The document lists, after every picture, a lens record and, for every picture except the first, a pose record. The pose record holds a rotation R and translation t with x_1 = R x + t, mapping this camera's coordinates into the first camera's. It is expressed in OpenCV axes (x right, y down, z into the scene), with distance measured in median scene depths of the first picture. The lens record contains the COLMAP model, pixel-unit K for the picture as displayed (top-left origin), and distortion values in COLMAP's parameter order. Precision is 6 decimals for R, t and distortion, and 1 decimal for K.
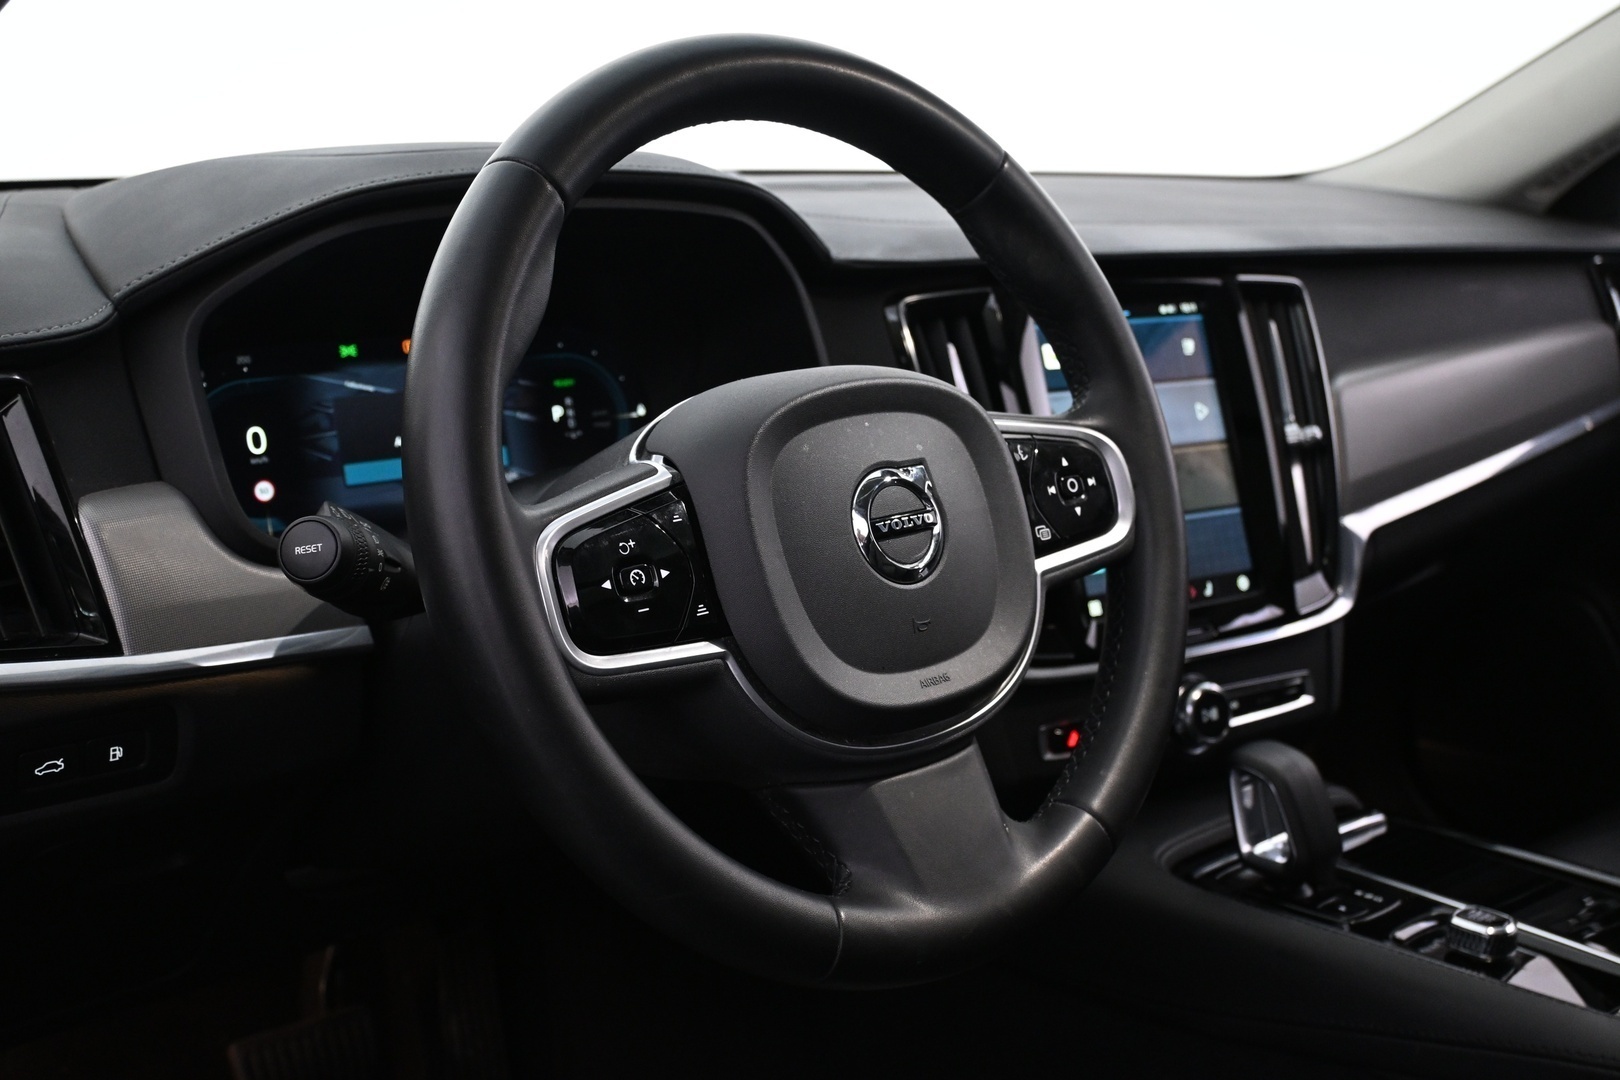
lens RADIAL K [[1837.7, 0, 810.0], [0, 1837.7, 539.2], [0, 0, 1]] dist [0.008931, 0.000000]
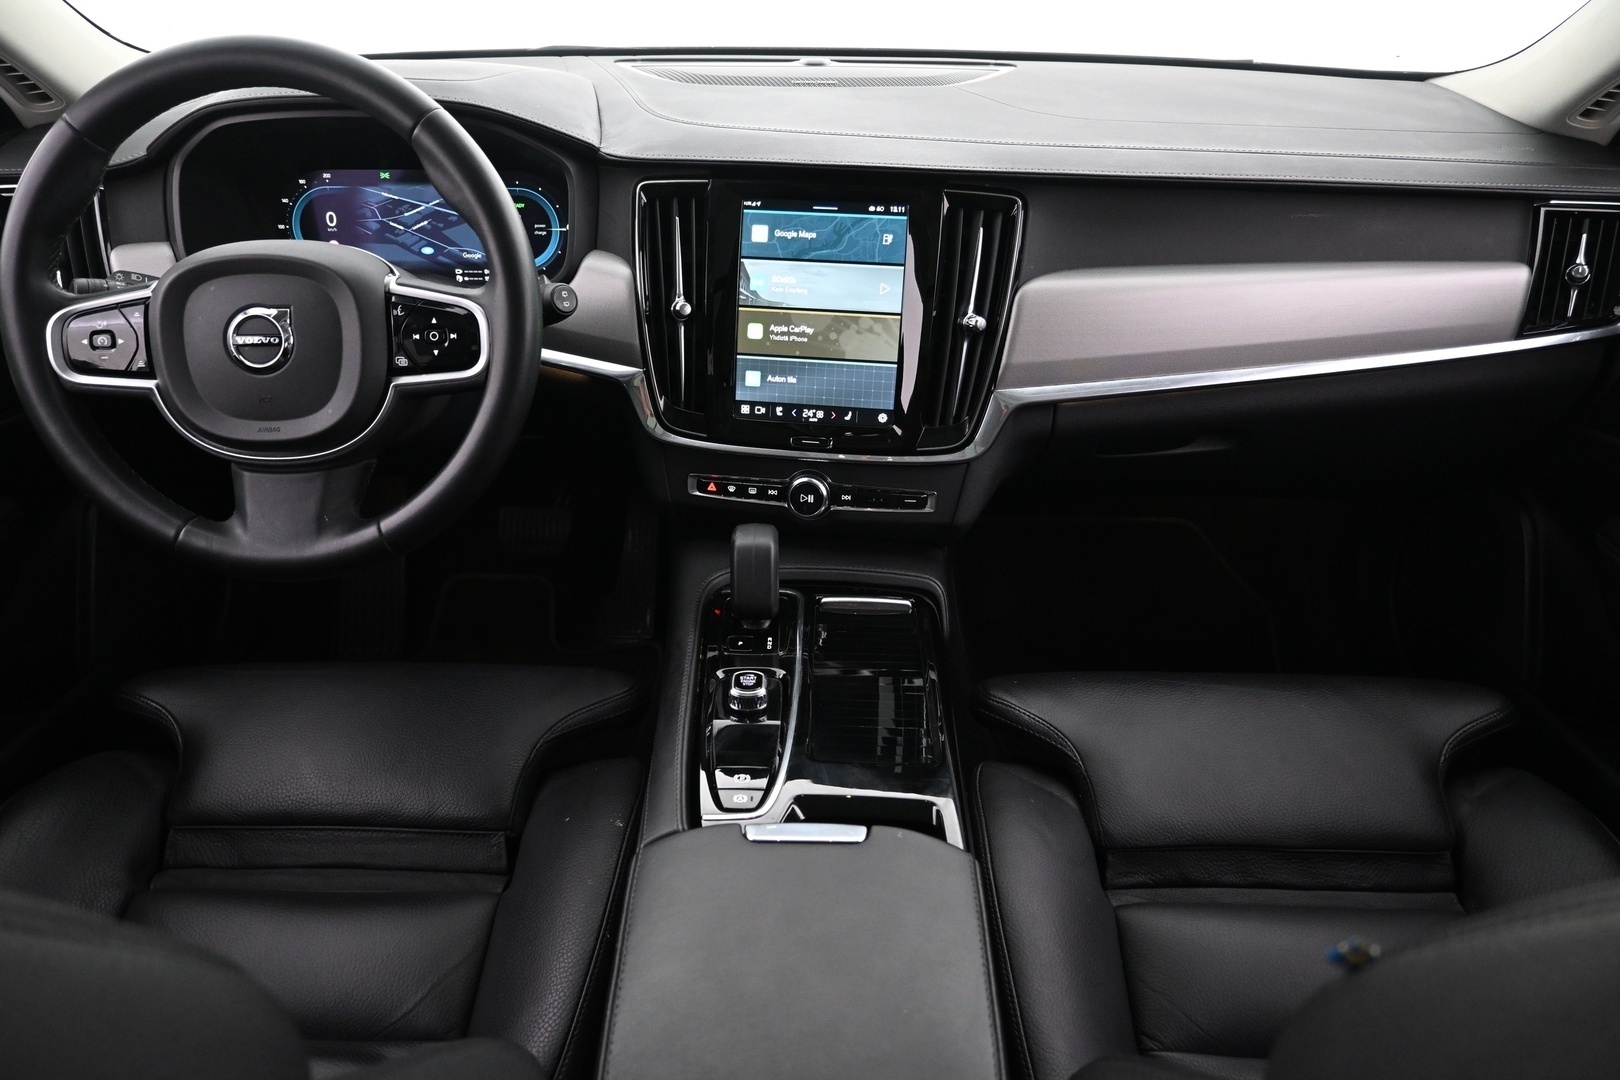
lens RADIAL K [[1099.9, 0, 807.3], [0, 1099.9, 543.6], [0, 0, 1]] dist [0.002286, -0.000995]
pose [[0.750700, 0.325603, -0.574832, 0.845979], [-0.140927, 0.929008, 0.342176, -0.199605], [0.645437, -0.175863, 0.743292, 0.380218]]
